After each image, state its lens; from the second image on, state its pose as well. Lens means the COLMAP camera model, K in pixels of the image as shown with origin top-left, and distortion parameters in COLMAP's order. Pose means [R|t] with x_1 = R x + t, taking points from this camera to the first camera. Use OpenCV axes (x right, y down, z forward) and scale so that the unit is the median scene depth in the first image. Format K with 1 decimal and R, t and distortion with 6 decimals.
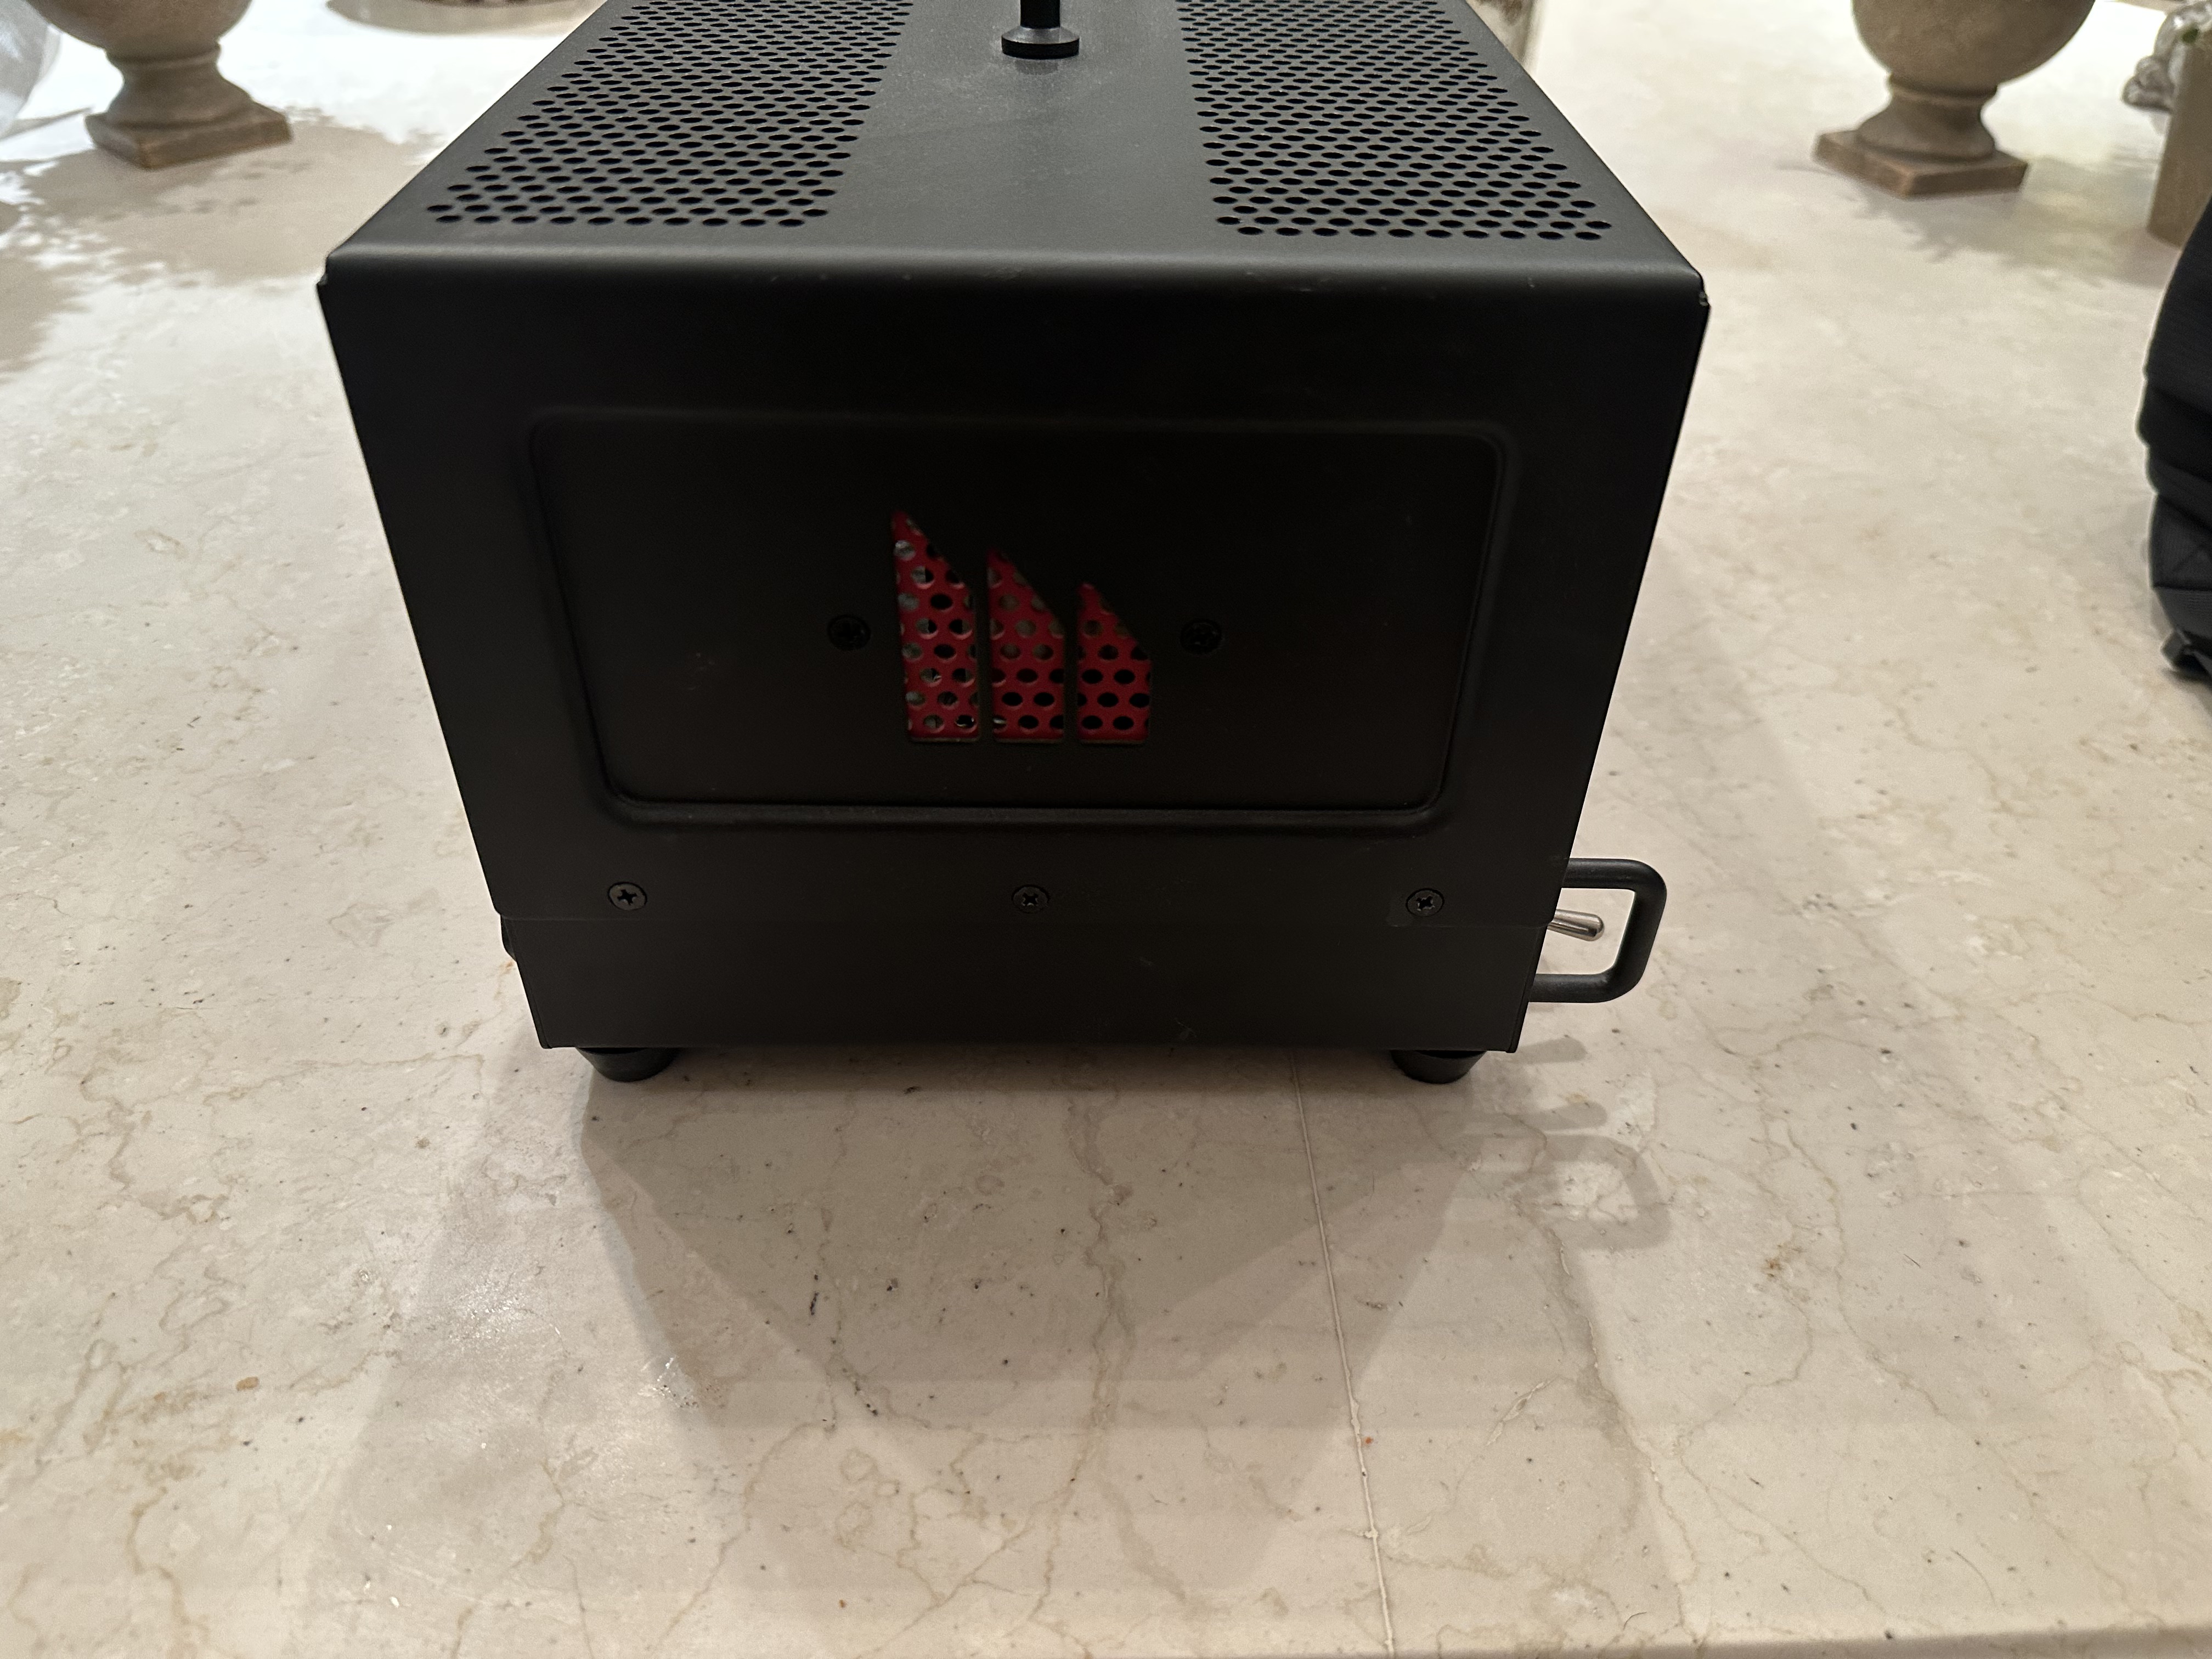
lens RADIAL K [[1610.8, 0, 1112.1], [0, 1610.8, 831.3], [0, 0, 1]] dist [-0.022462, 0.001302]
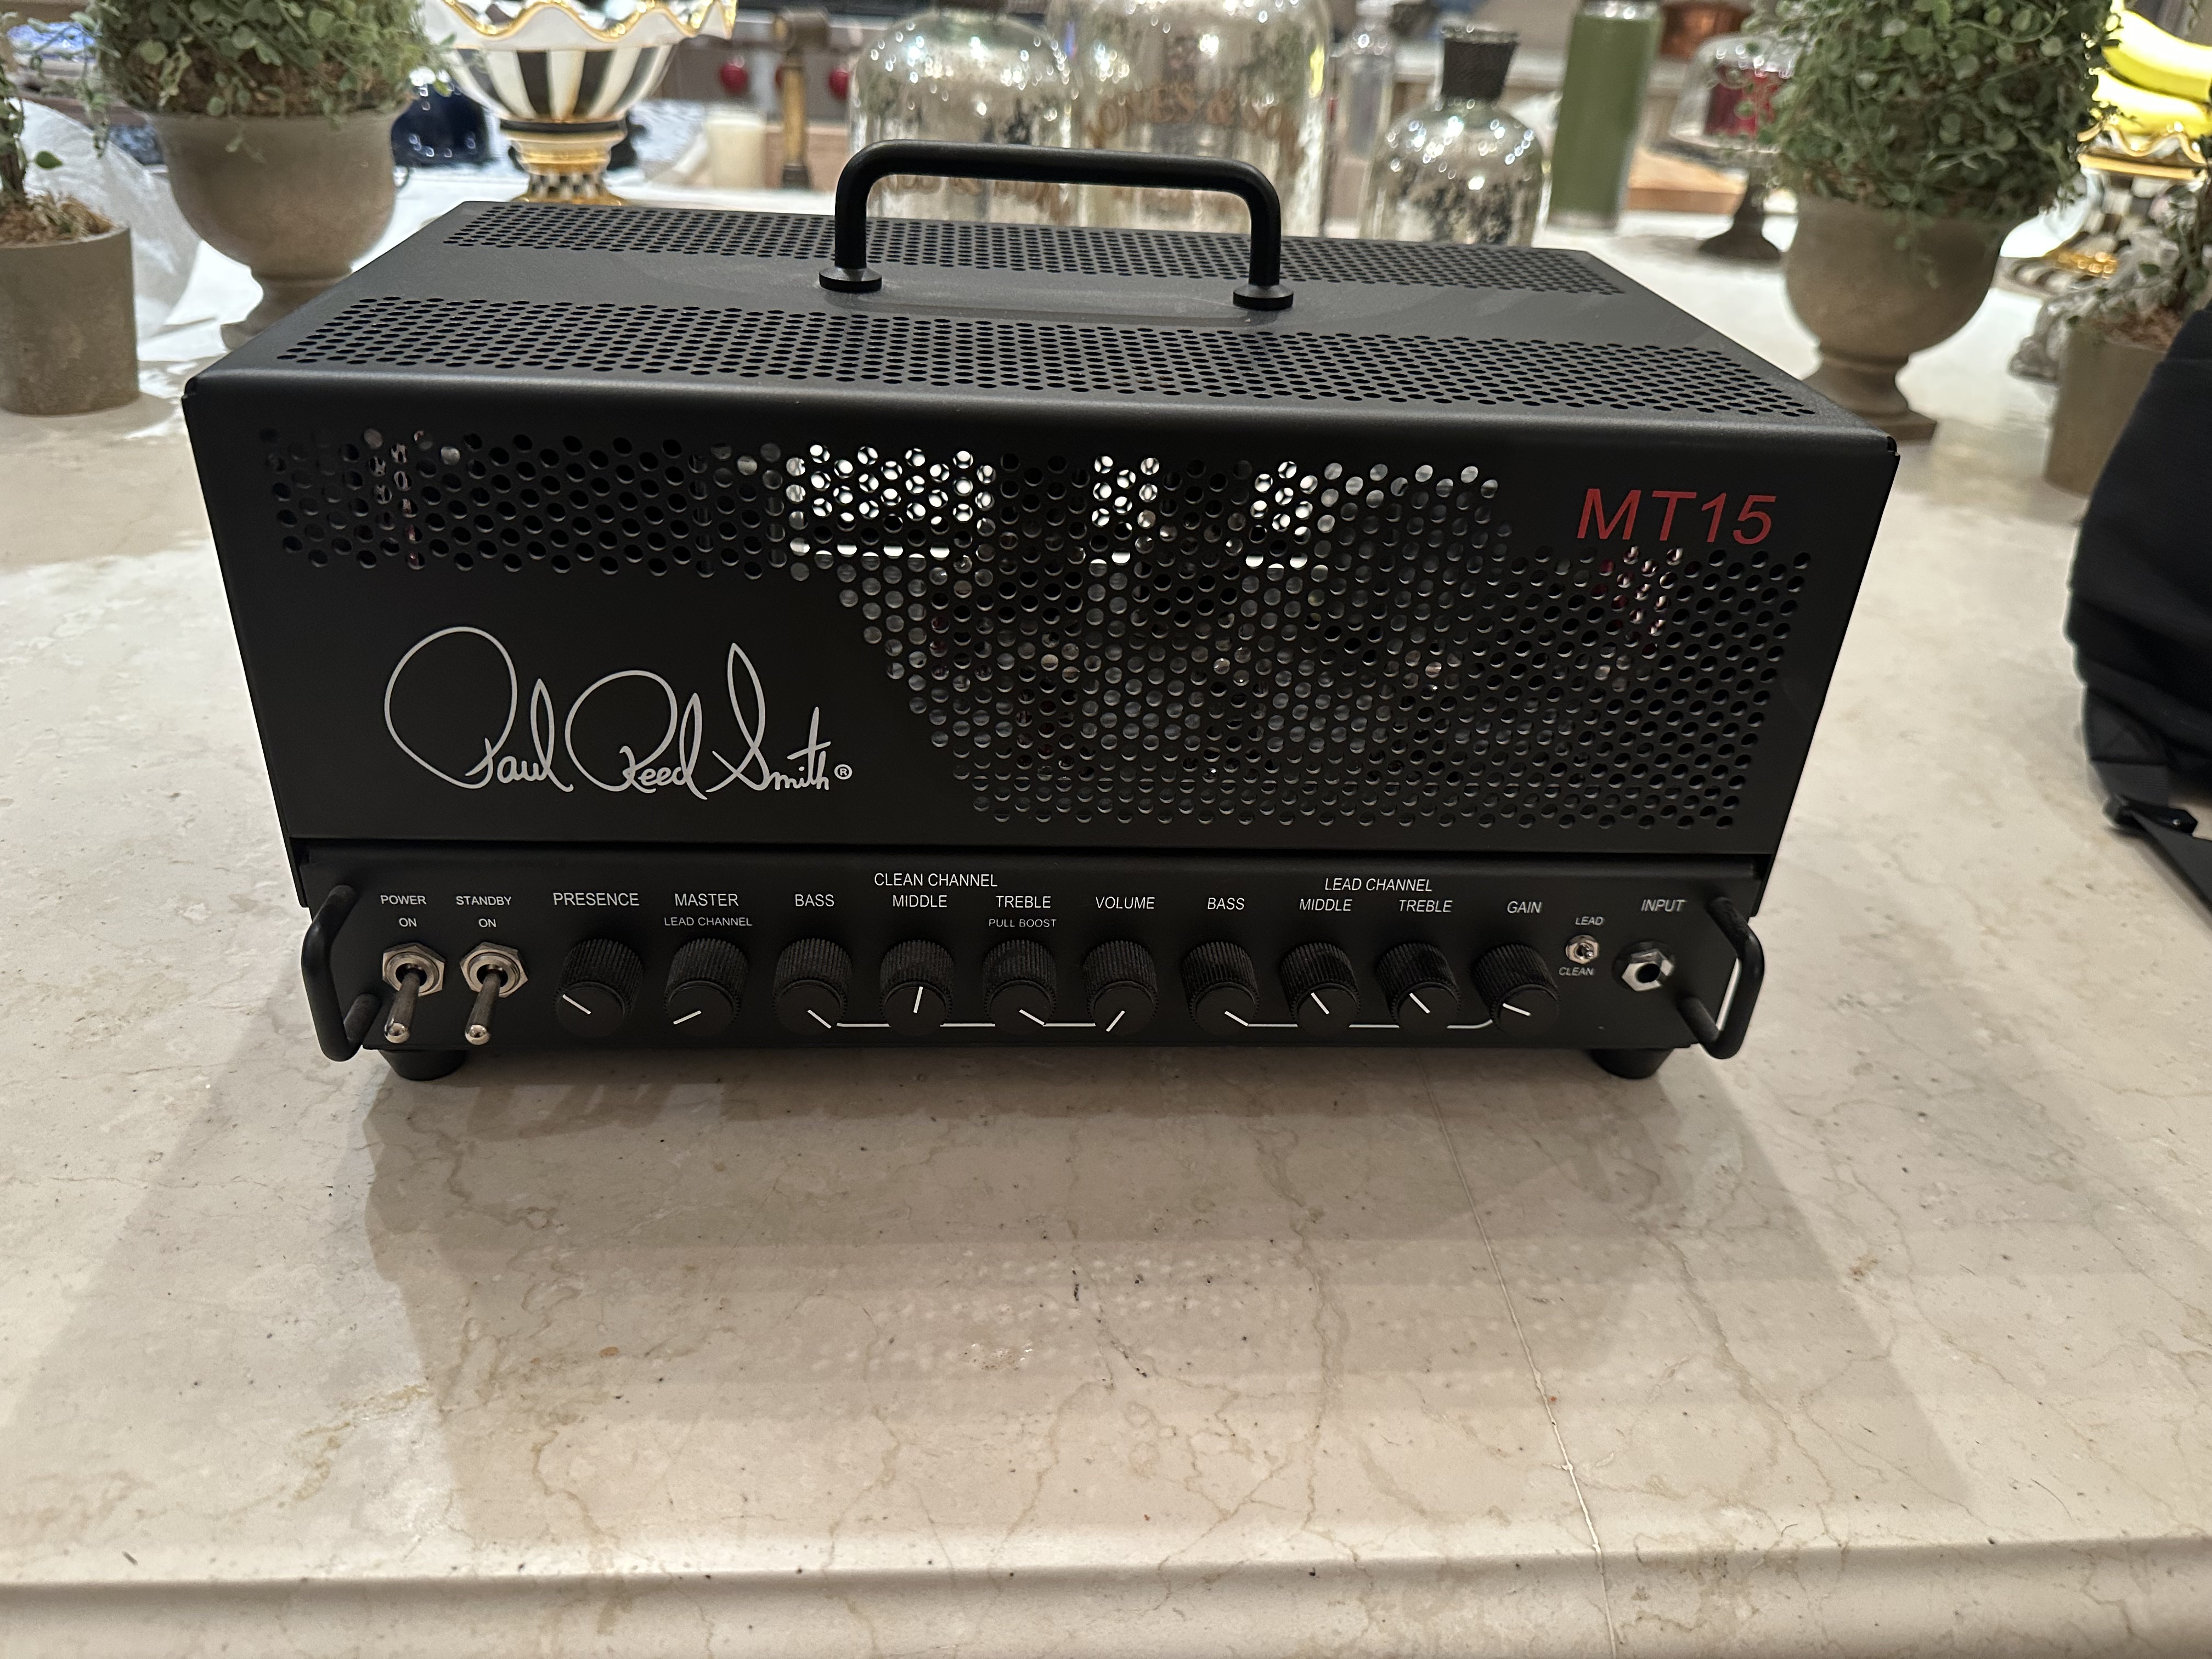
lens RADIAL K [[1602.8, 0, 1104.1], [0, 1602.8, 827.1], [0, 0, 1]] dist [-0.015964, -0.003102]
pose [[0.998721, 0.019547, 0.046630, -0.211016], [-0.013012, 0.990549, -0.136539, 0.104771], [-0.048858, 0.135757, 0.989537, -0.204945]]
